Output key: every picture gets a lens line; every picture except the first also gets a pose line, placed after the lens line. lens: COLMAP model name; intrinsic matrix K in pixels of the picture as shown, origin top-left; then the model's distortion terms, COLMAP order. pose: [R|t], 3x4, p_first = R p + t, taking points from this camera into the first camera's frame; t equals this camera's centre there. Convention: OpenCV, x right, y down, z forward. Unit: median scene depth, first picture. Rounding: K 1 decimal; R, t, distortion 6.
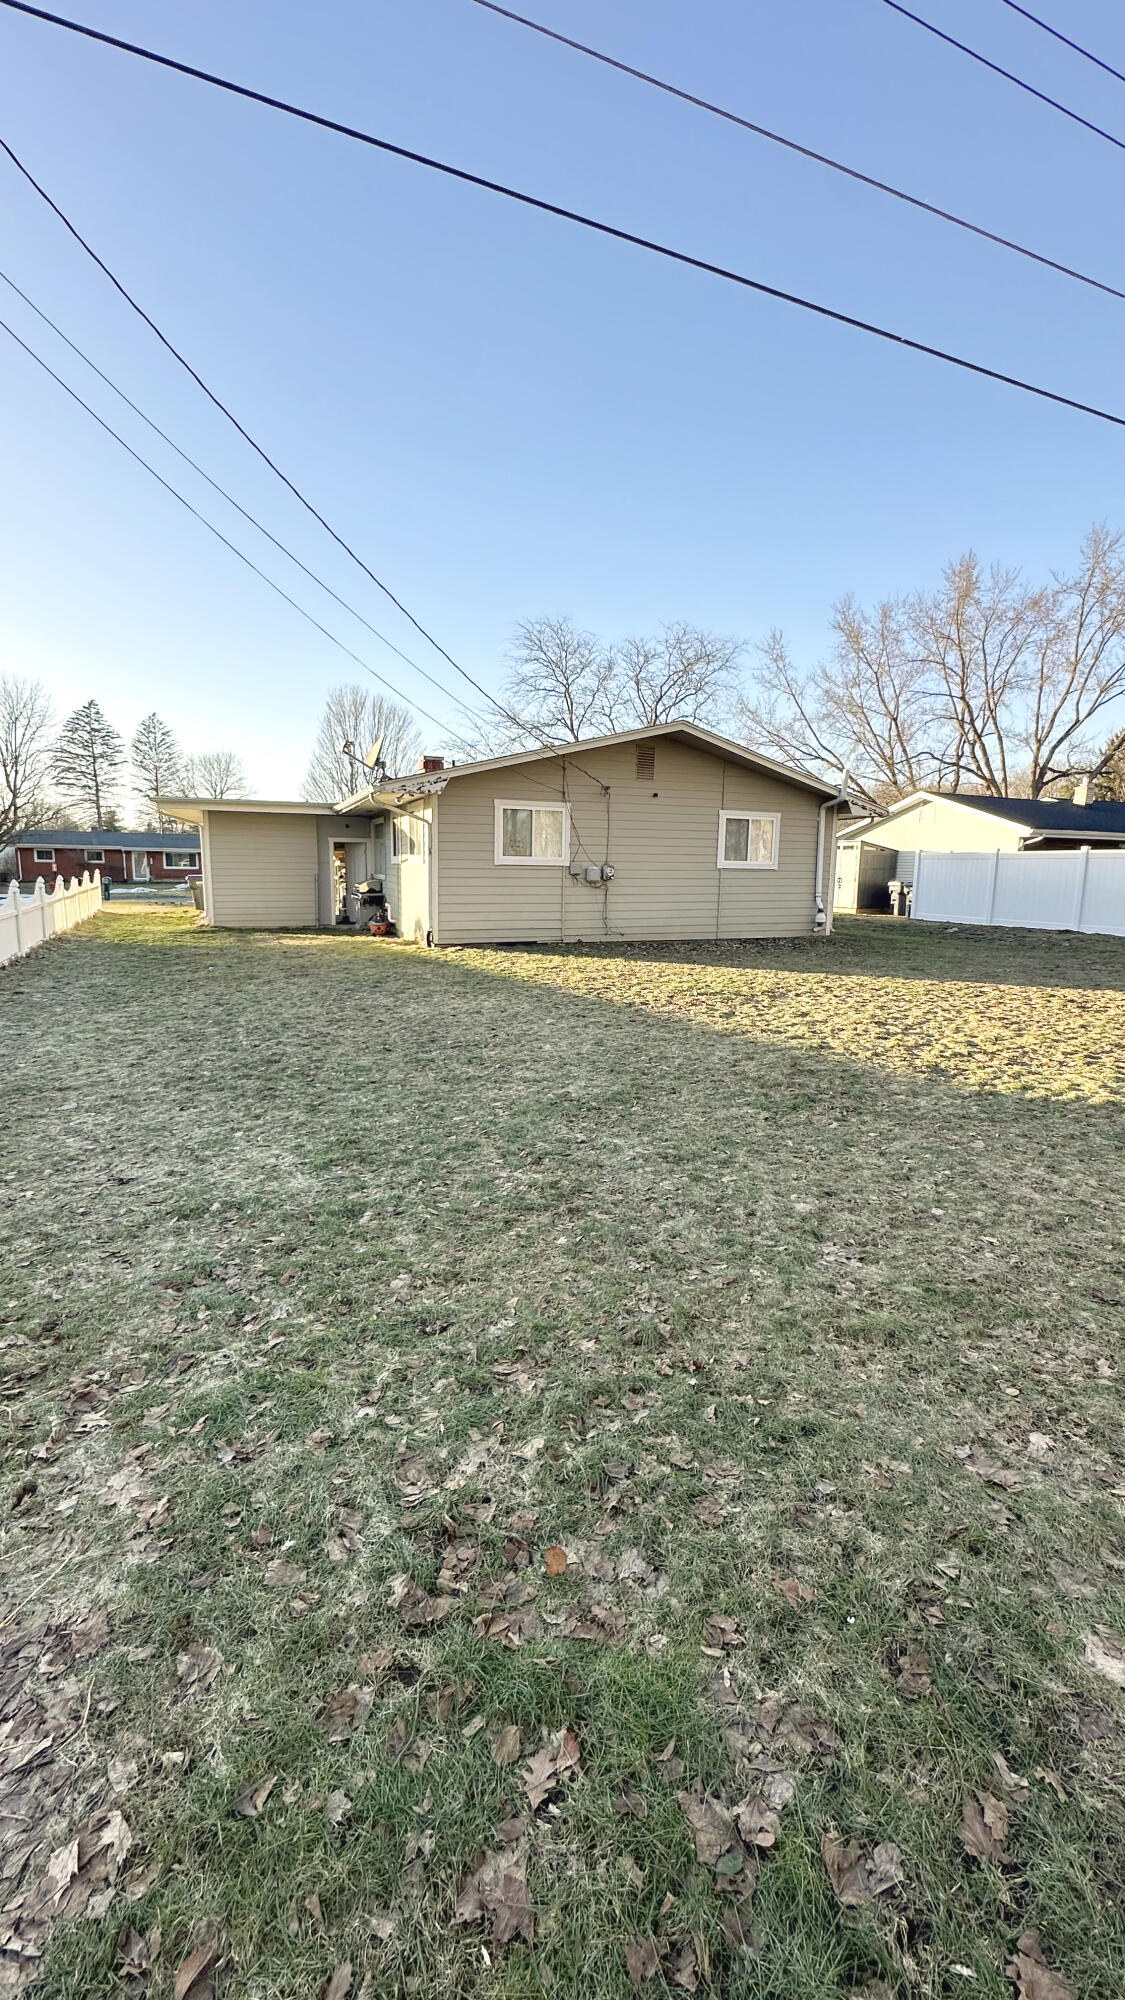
lens RADIAL K [[797.5, 0, 556.5], [0, 797.5, 1001.5], [0, 0, 1]] dist [-0.004340, 0.000898]
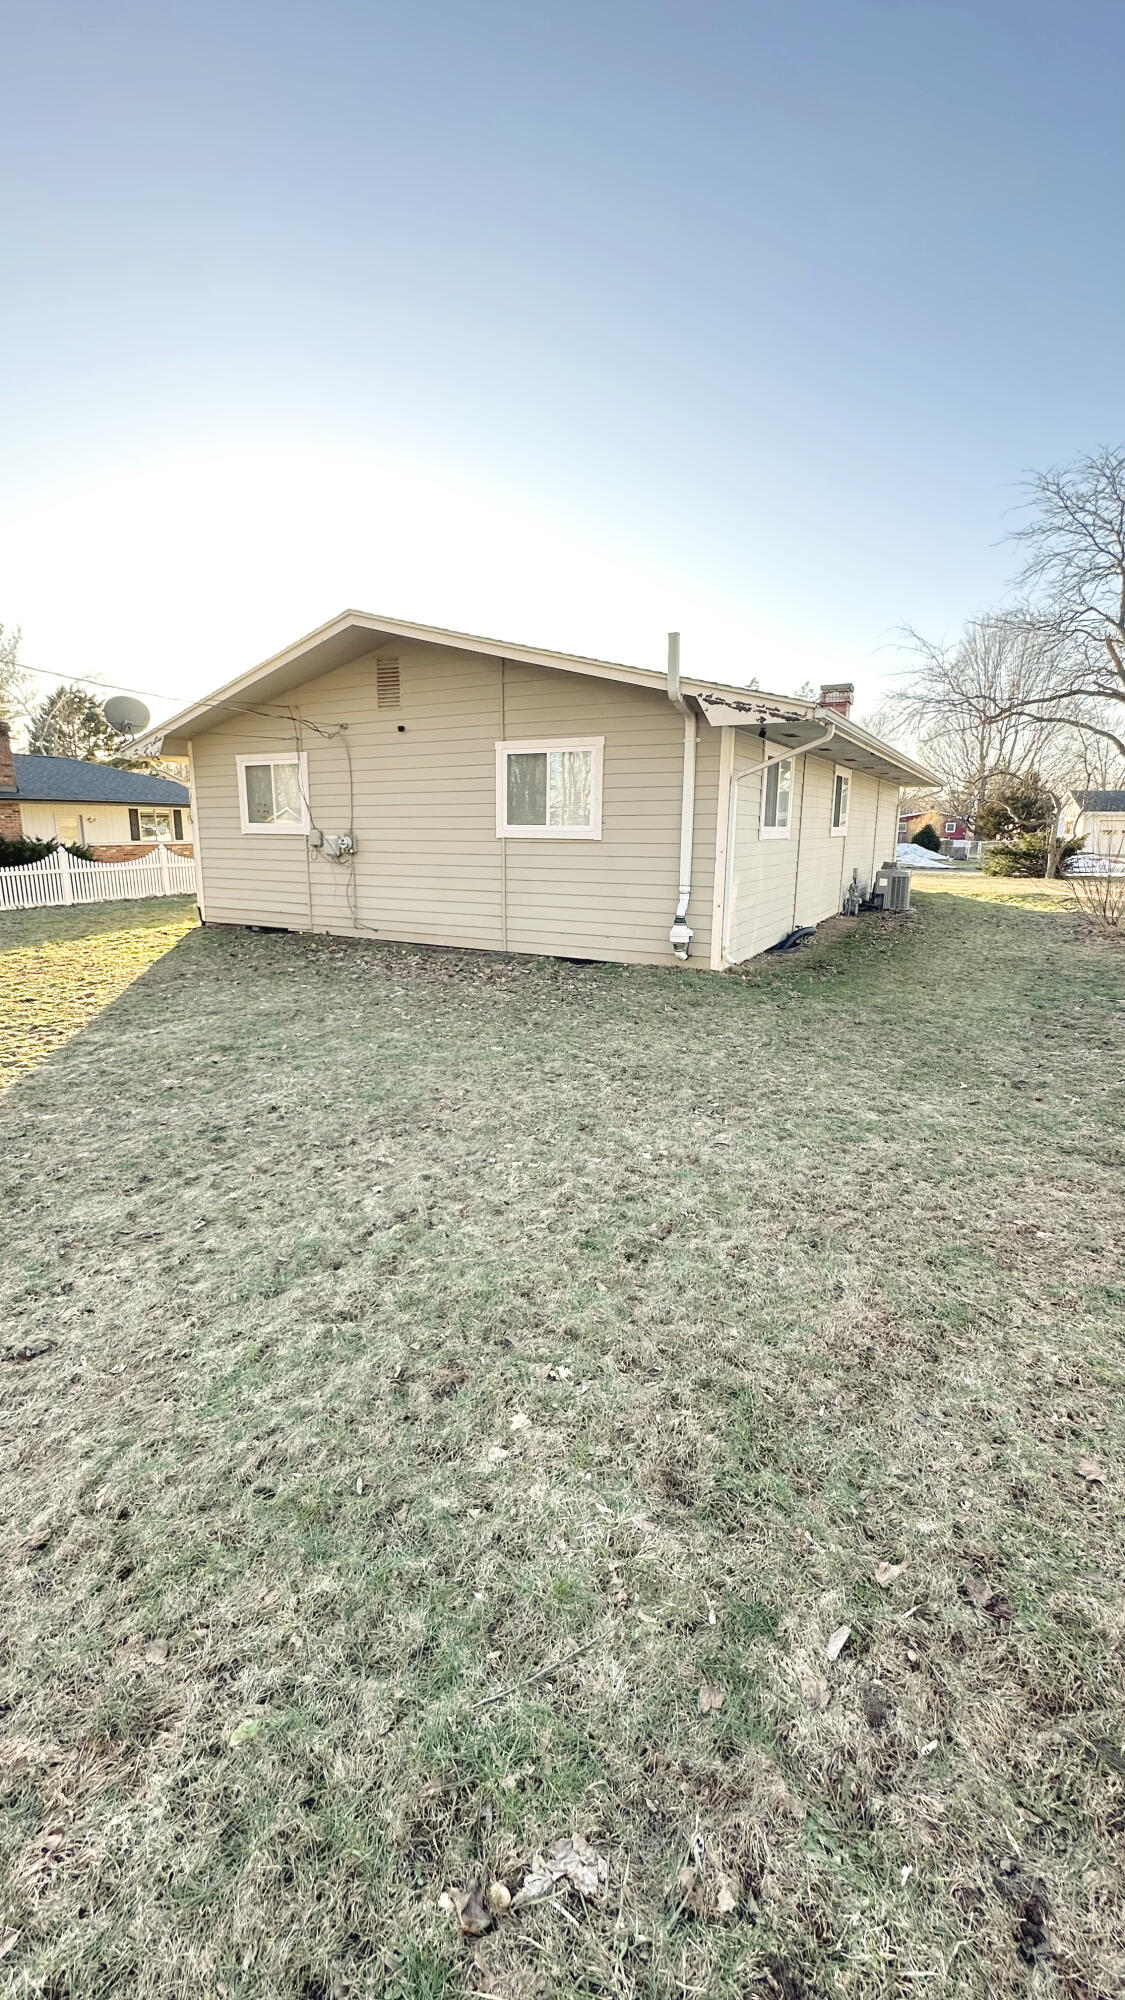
lens RADIAL K [[797.5, 0, 559.0], [0, 797.5, 993.3], [0, 0, 1]] dist [-0.004340, 0.000898]
pose [[0.631316, 0.149991, -0.760883, 0.615237], [-0.126558, 0.987892, 0.089733, -0.094050], [0.765129, 0.039646, 0.642655, 0.553050]]
